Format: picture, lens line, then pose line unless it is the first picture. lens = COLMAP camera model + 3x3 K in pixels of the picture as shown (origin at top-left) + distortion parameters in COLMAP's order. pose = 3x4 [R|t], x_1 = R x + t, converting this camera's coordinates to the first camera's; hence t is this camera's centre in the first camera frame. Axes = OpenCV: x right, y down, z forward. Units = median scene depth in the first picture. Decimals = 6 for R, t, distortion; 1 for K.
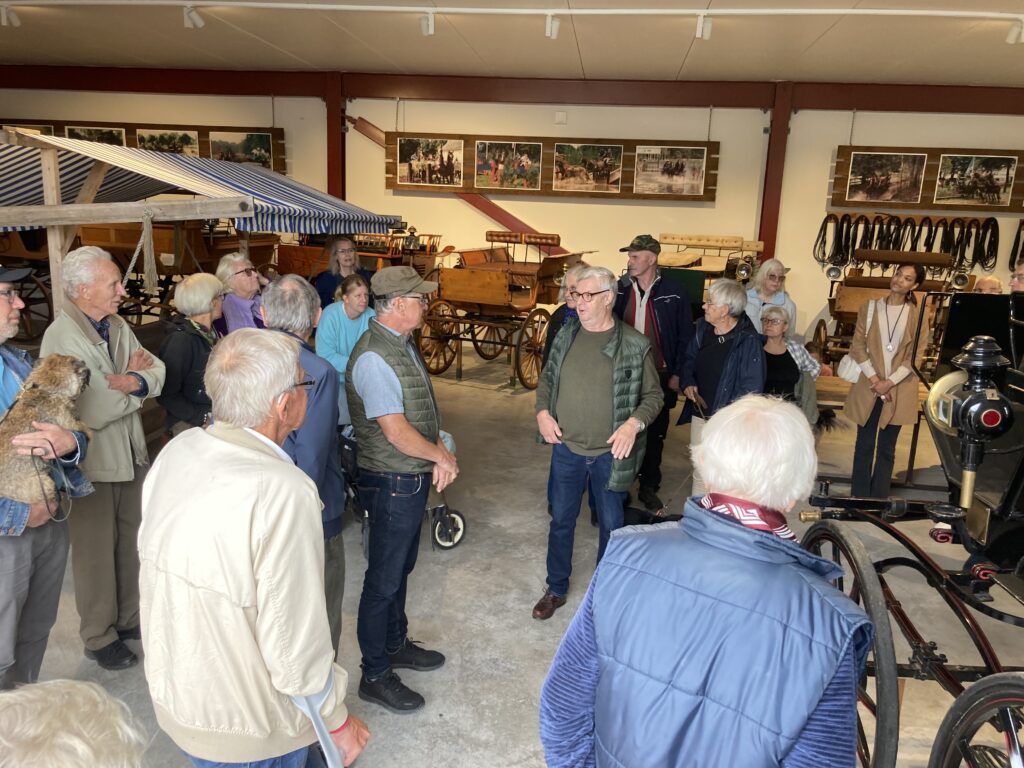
lens RADIAL K [[855.5, 0, 508.9], [0, 855.5, 378.9], [0, 0, 1]] dist [0.010682, 0.001131]
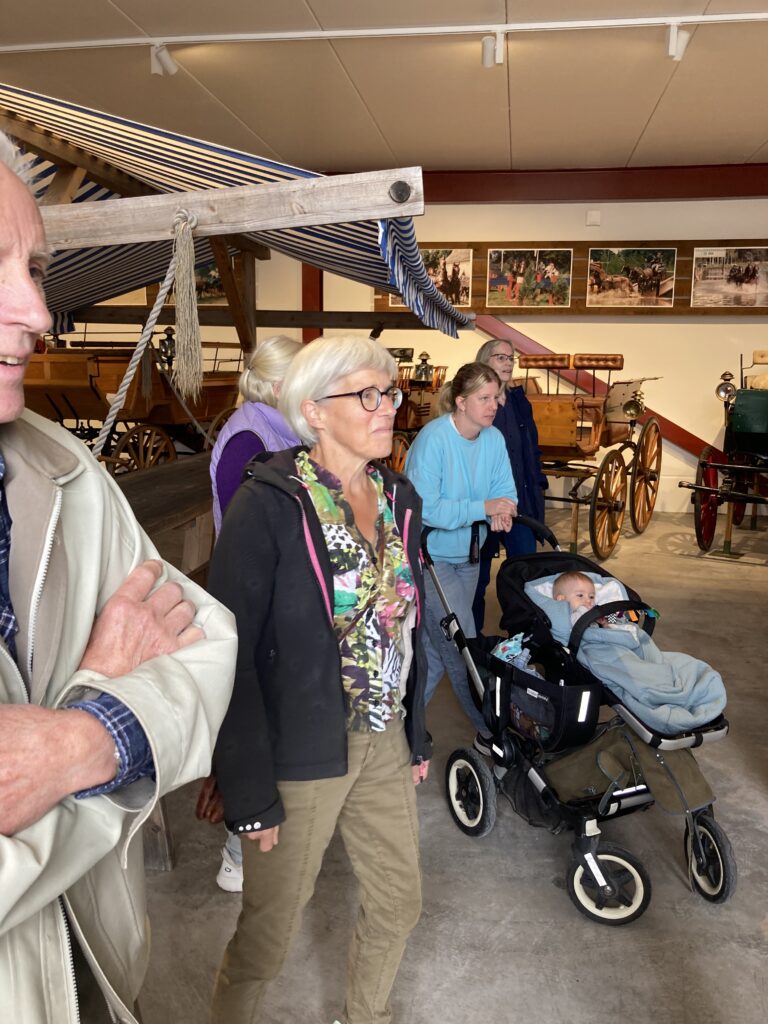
lens RADIAL K [[855.5, 0, 390.7], [0, 855.5, 505.7], [0, 0, 1]] dist [0.010682, 0.001131]
pose [[0.999329, -0.019238, -0.031174, -0.112343], [0.017986, 0.999040, -0.039956, -0.006245], [0.031913, 0.039368, 0.998715, 0.205447]]
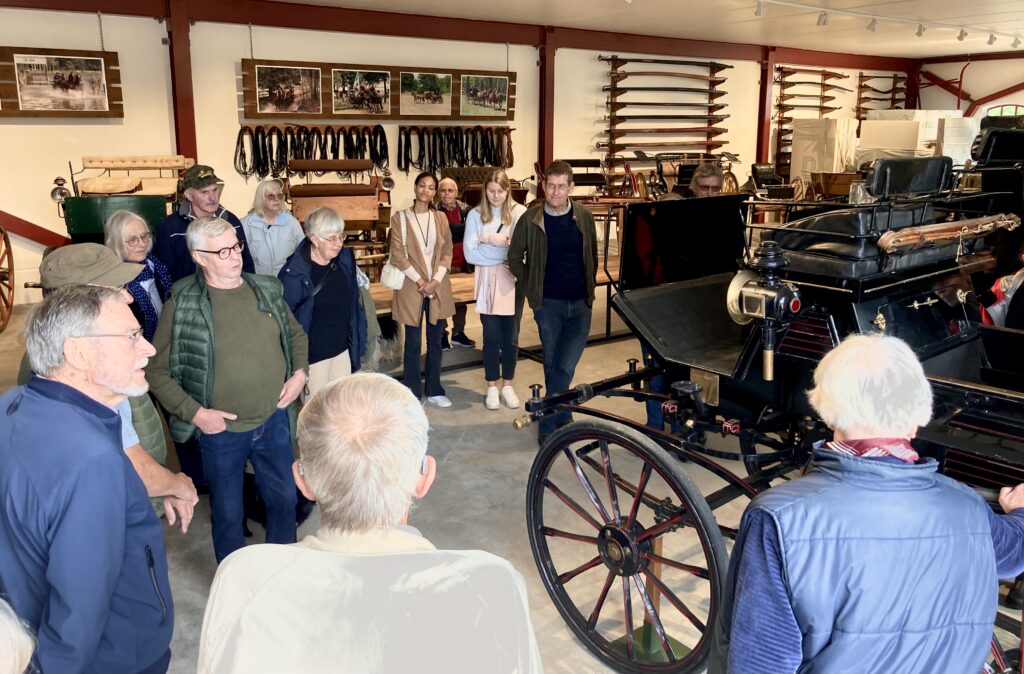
lens RADIAL K [[832.9, 0, 533.0], [0, 832.9, 285.7], [0, 0, 1]] dist [0.011421, -0.008646]
pose [[0.700092, -0.171351, 0.693188, -0.101939], [0.166328, 0.983210, 0.075058, -0.024936], [-0.694410, 0.062749, 0.716838, 0.069950]]
